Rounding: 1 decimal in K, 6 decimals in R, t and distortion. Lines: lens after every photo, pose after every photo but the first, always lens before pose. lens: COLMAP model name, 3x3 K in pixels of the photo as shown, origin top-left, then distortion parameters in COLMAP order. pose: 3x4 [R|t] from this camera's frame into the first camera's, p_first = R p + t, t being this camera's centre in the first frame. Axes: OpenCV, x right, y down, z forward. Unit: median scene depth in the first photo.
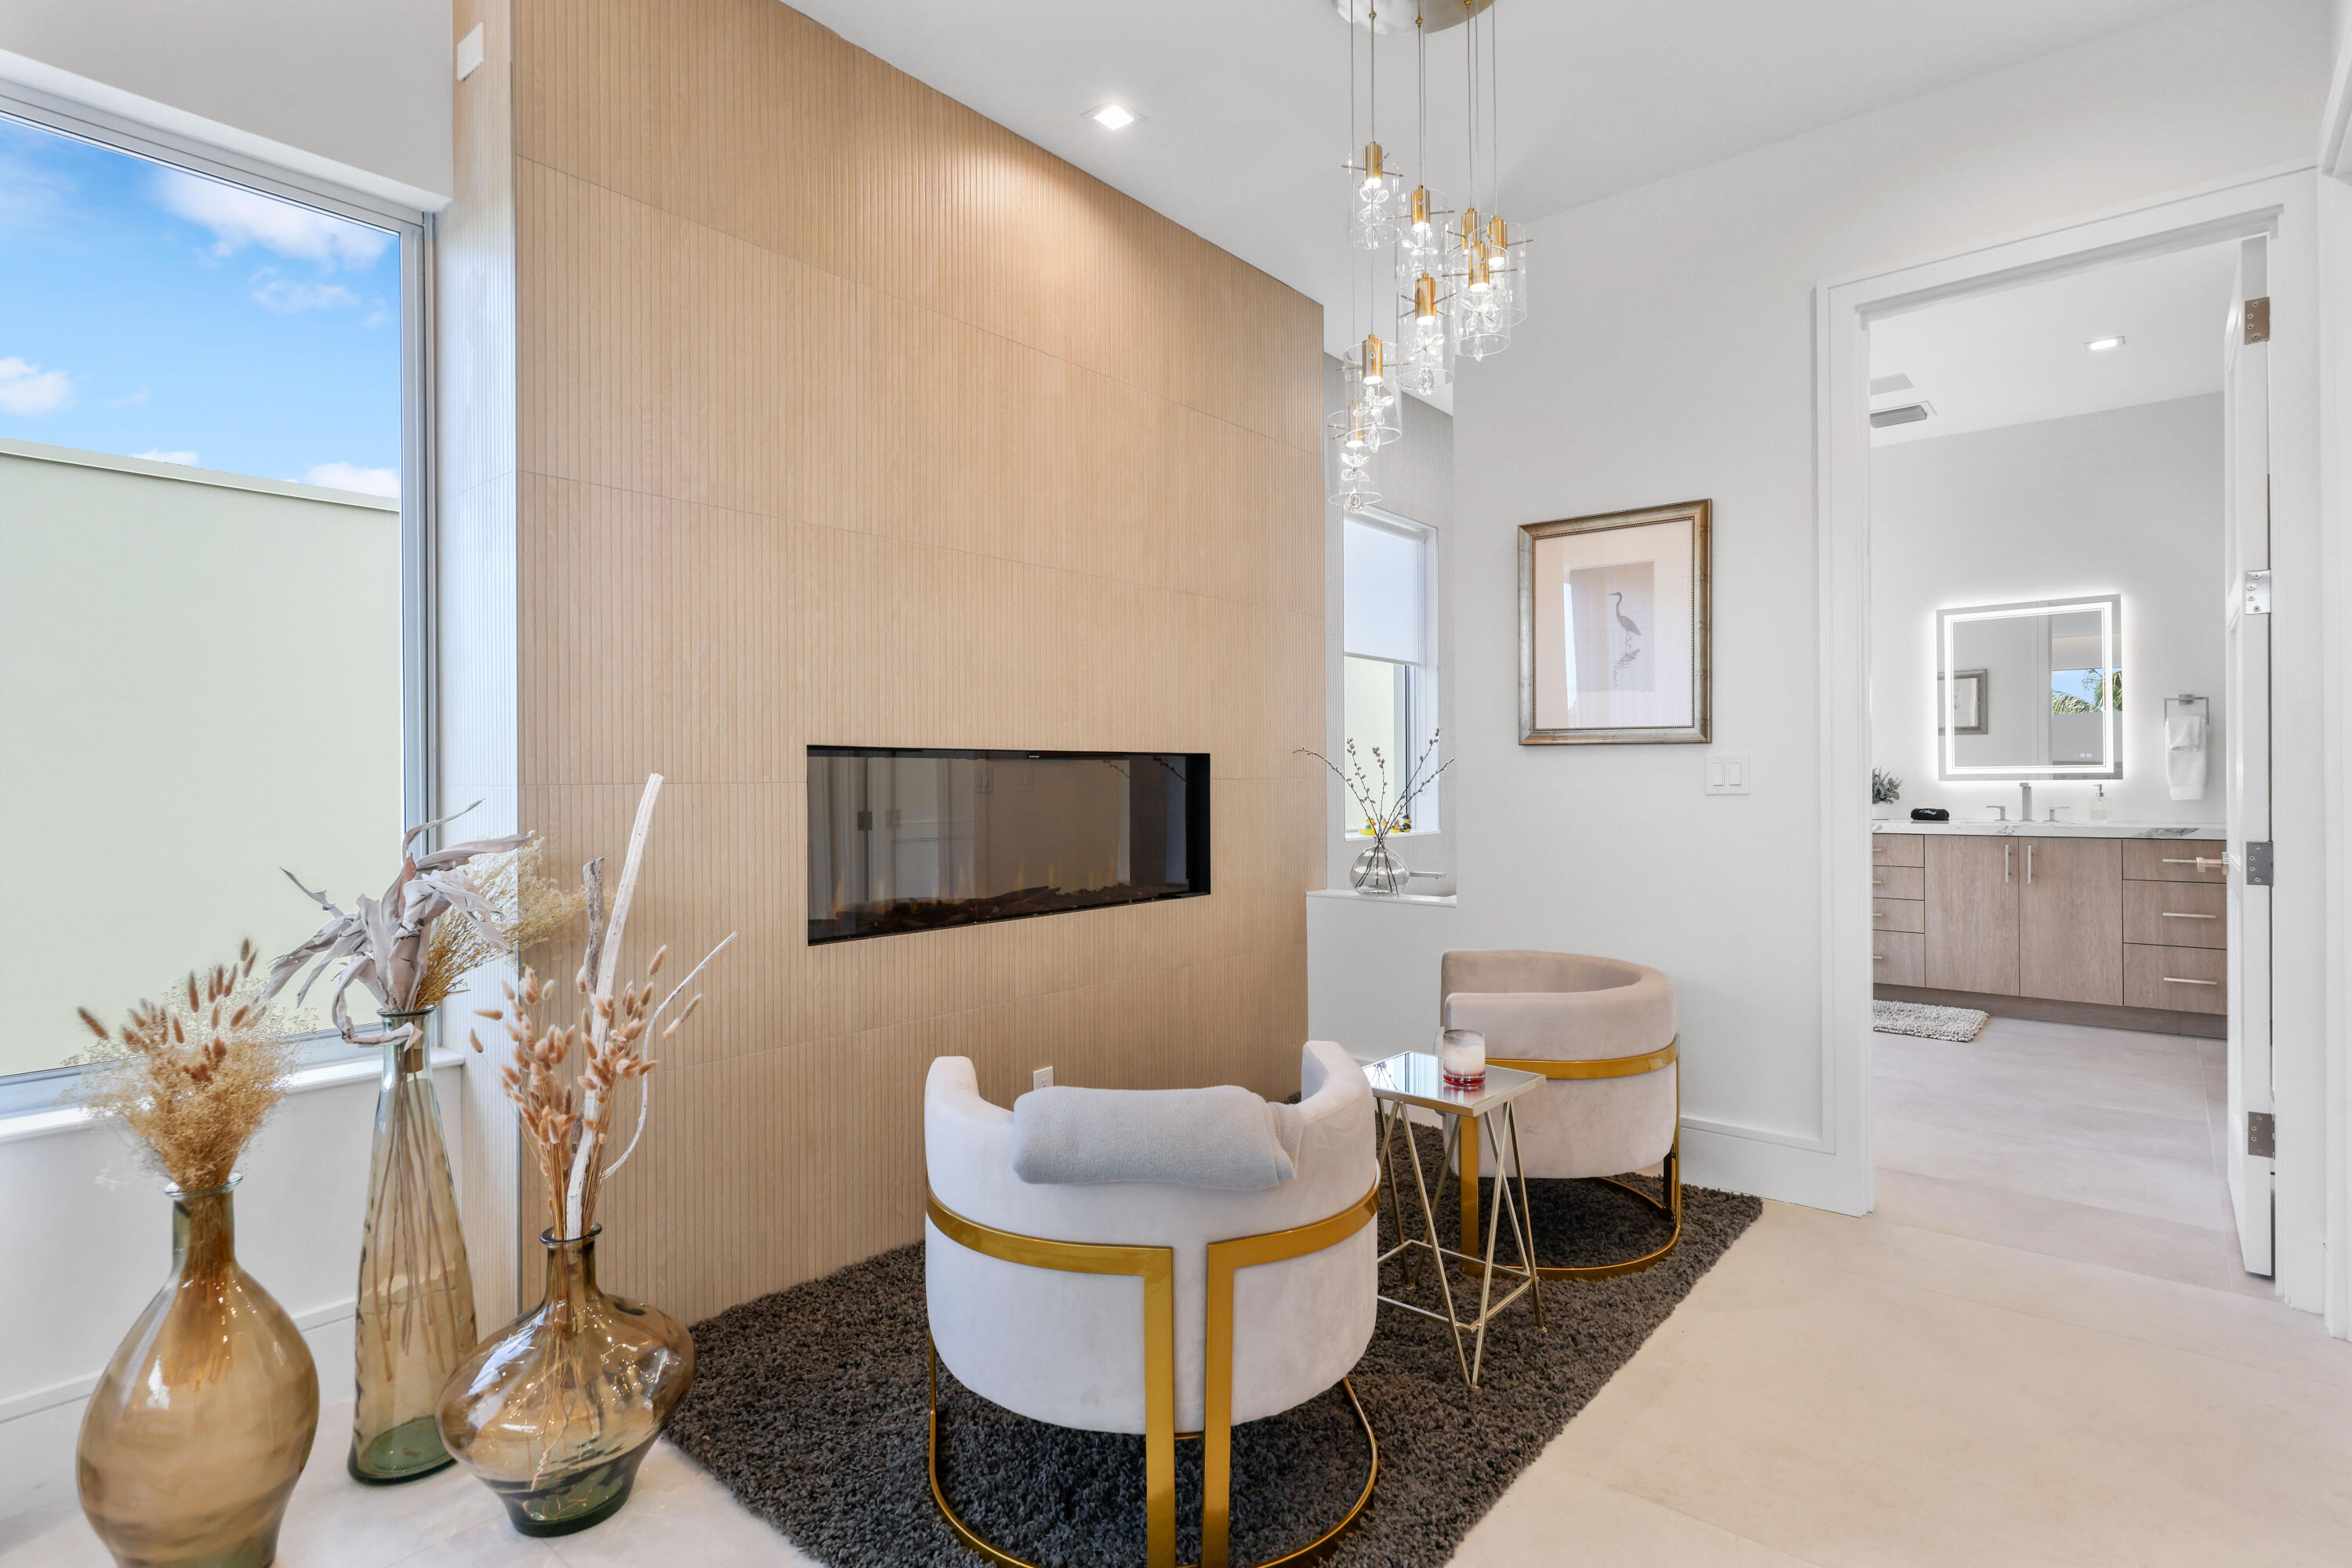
lens RADIAL K [[1163.9, 0, 1174.5], [0, 1163.9, 776.0], [0, 0, 1]] dist [-0.000110, -0.000098]
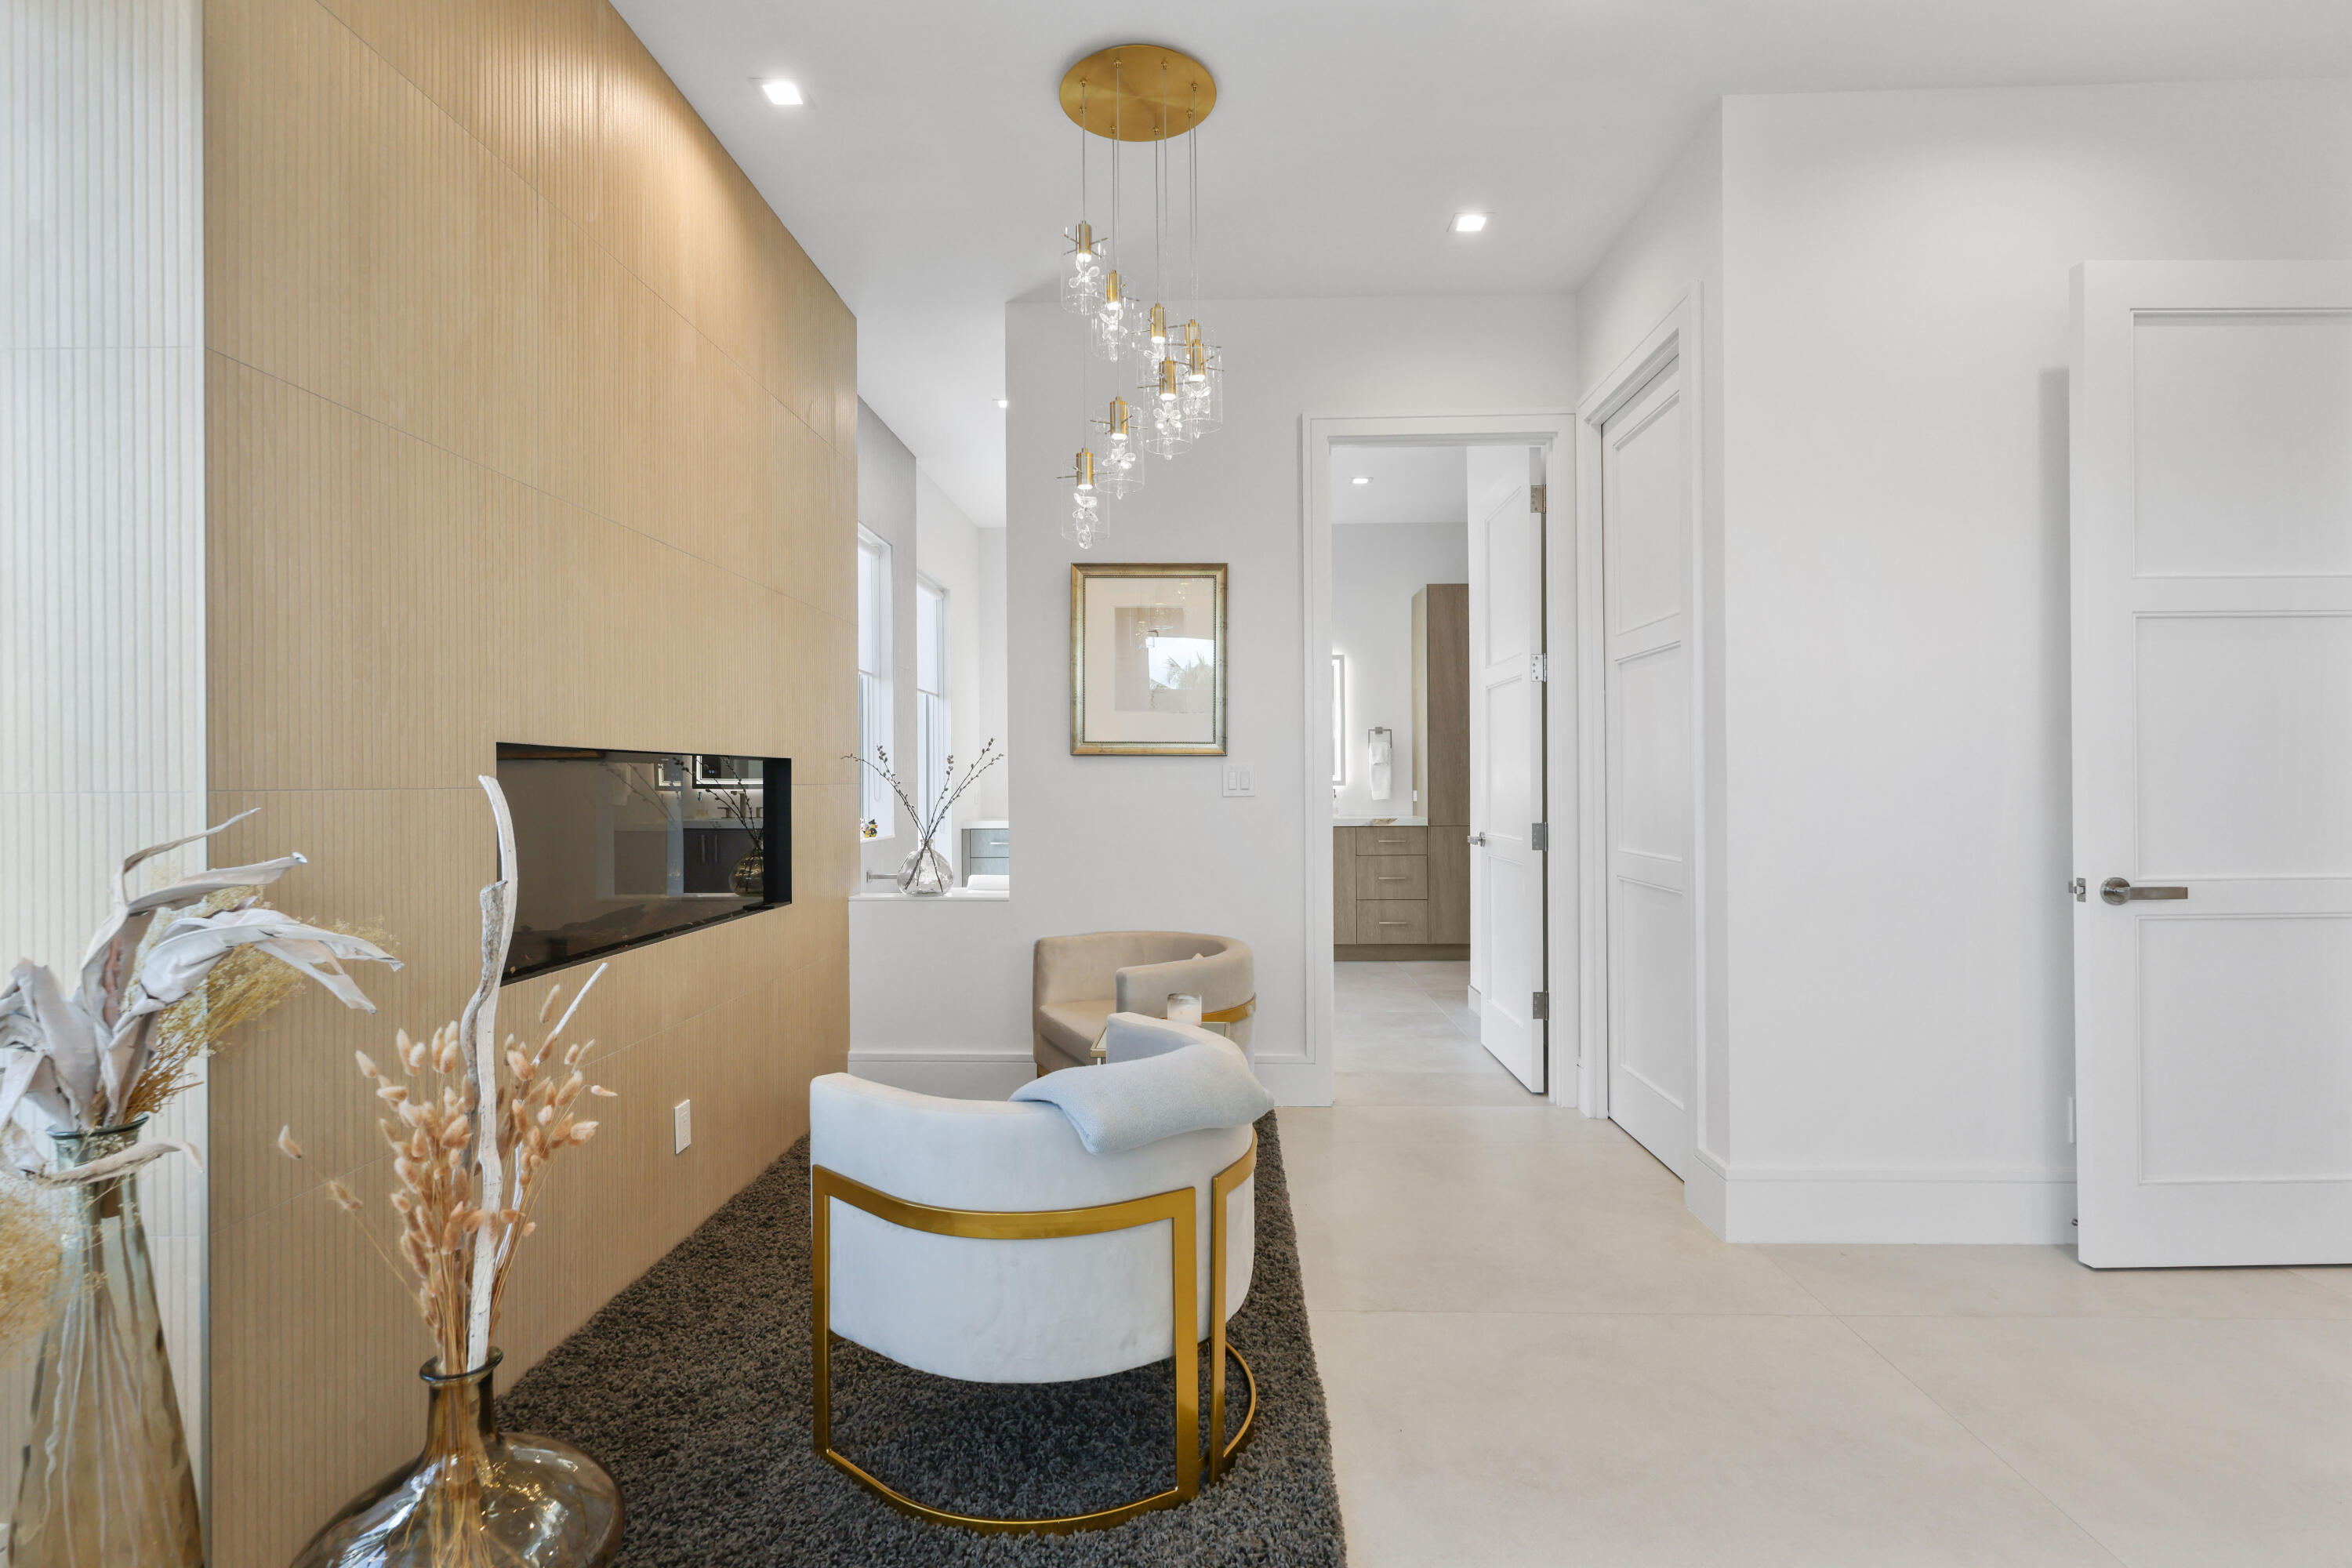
lens RADIAL K [[1142.5, 0, 1176.0], [0, 1142.5, 784.0], [0, 0, 1]] dist [0.001268, 0.000682]
pose [[0.785993, -0.000412, 0.618235, -0.348138], [0.000992, 0.999999, -0.000594, 0.002787], [-0.618235, 0.001081, 0.785993, 0.057068]]
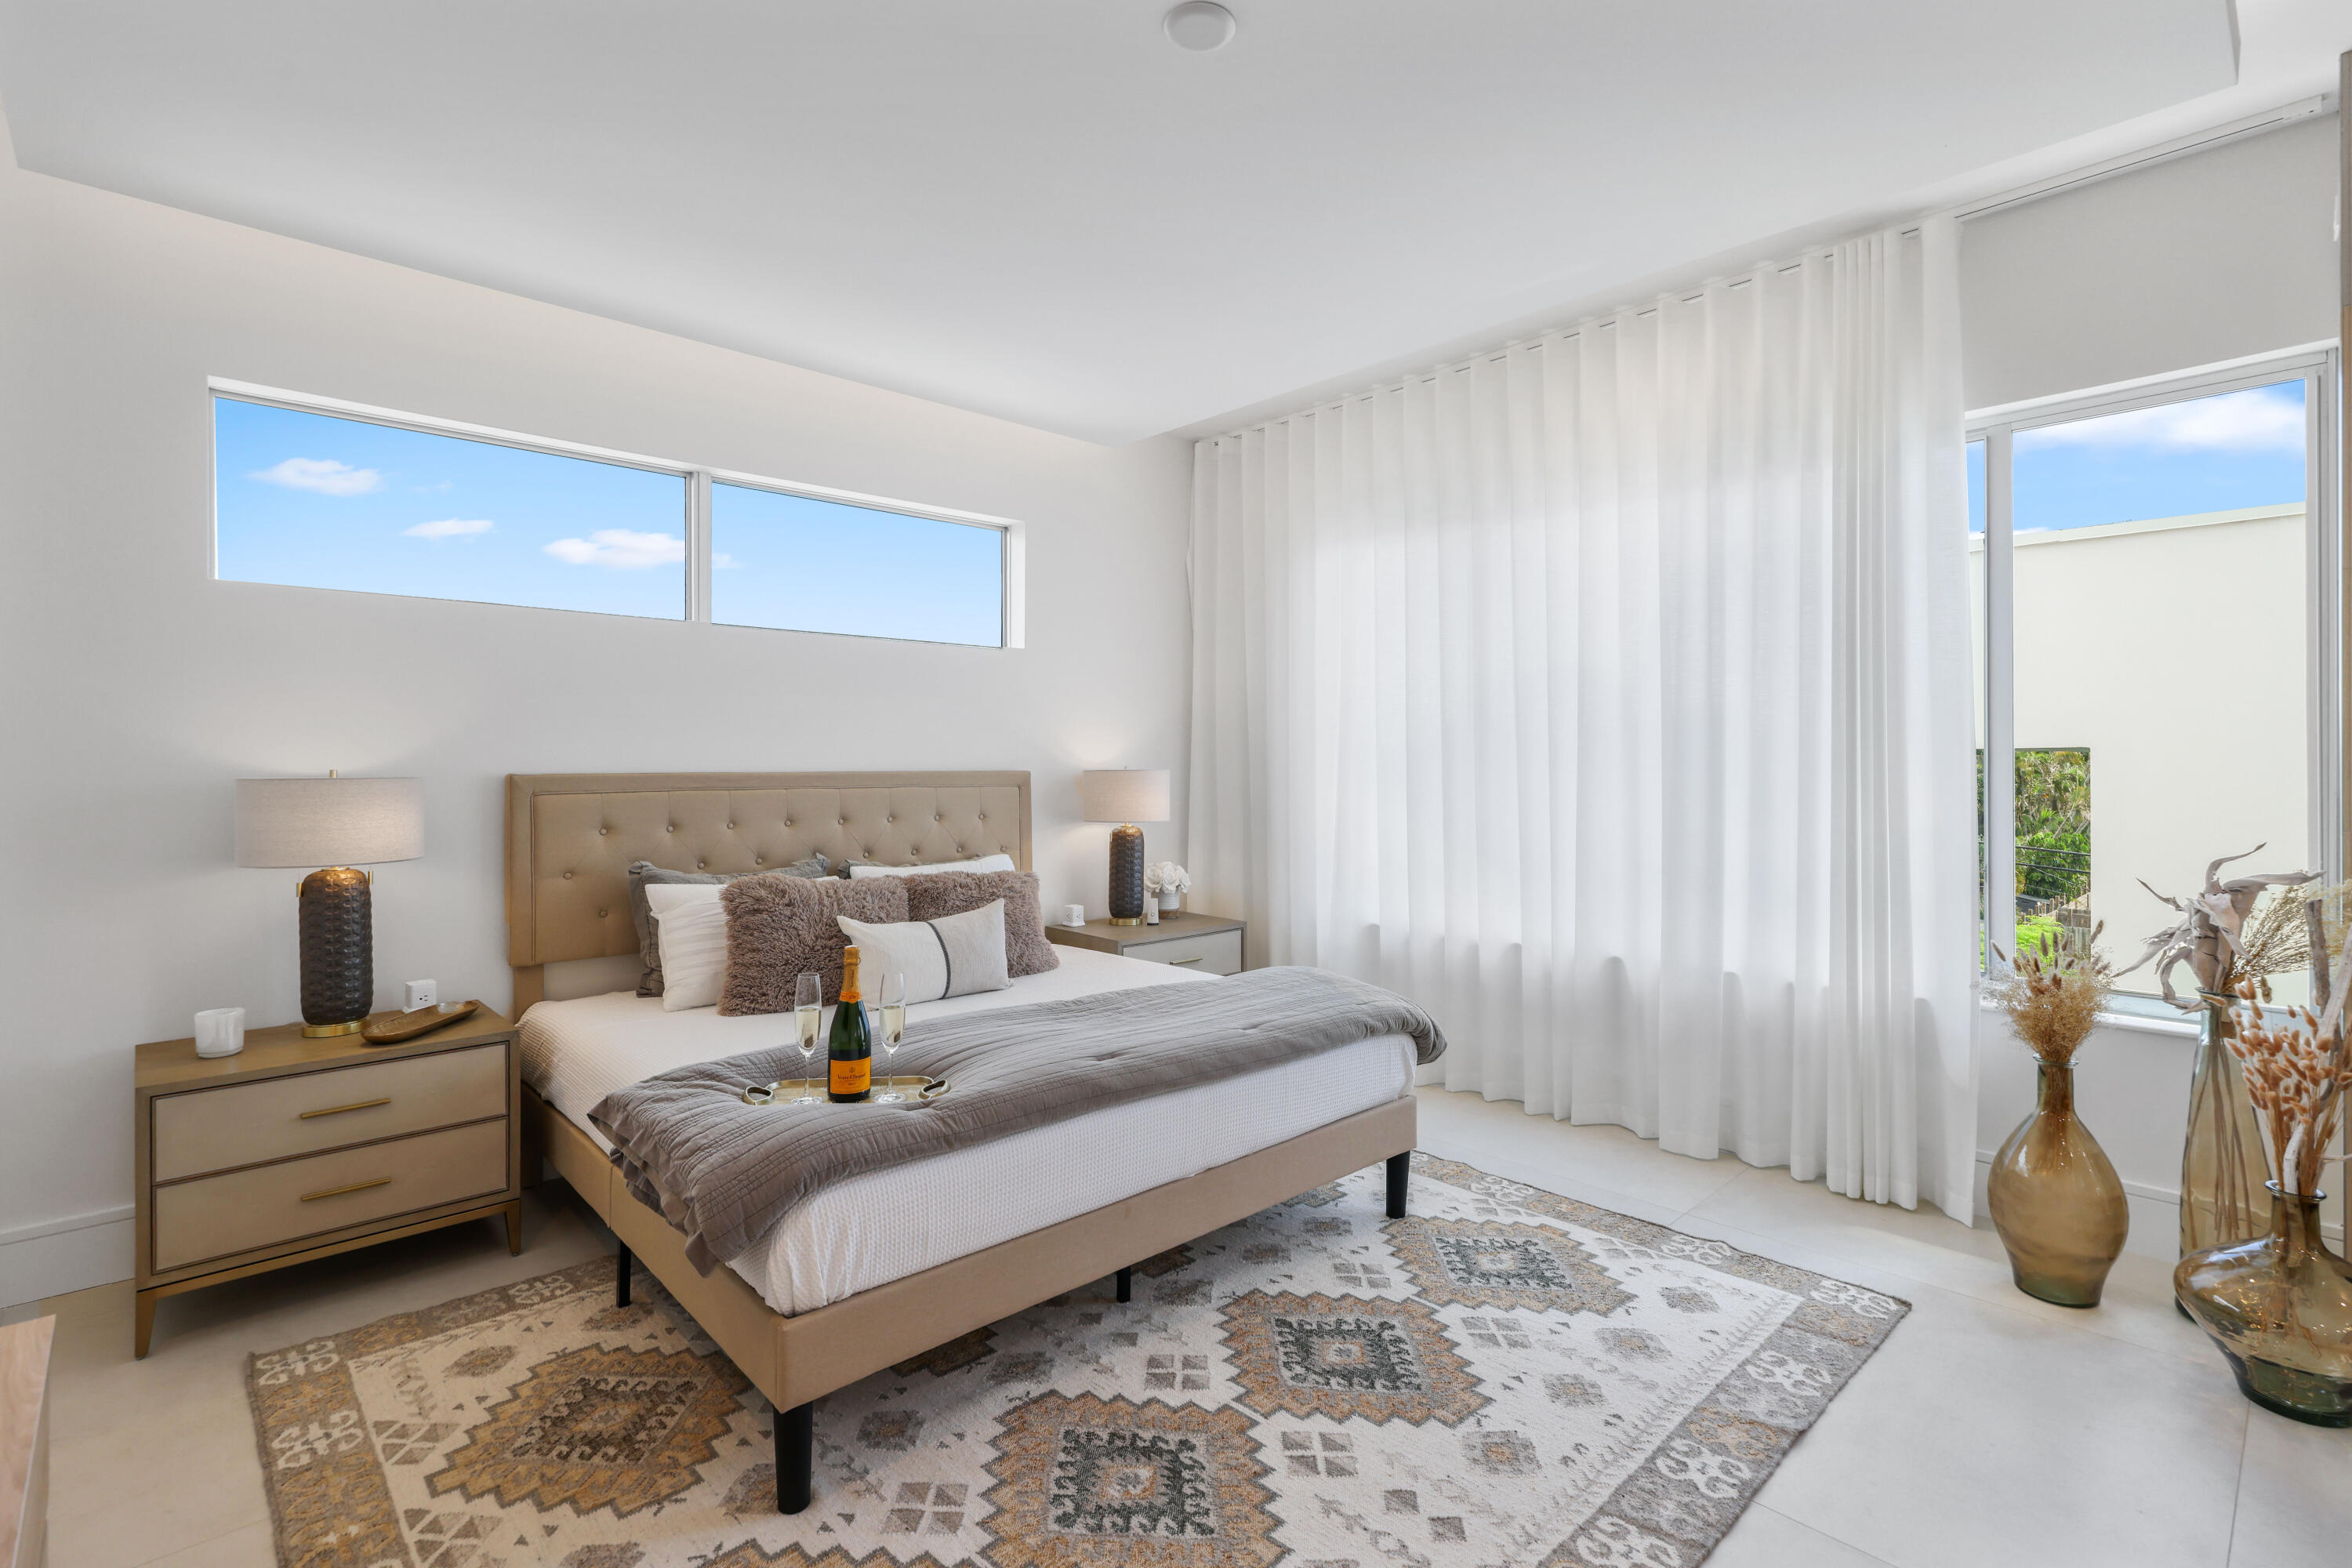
lens RADIAL K [[1032.5, 0, 1180.3], [0, 1032.5, 767.5], [0, 0, 1]] dist [-0.000856, 0.000221]
pose [[-0.109186, 0.012968, -0.993937, 0.408843], [0.003569, 0.999914, 0.012654, -0.050111], [0.994015, -0.002166, -0.109223, -0.051585]]
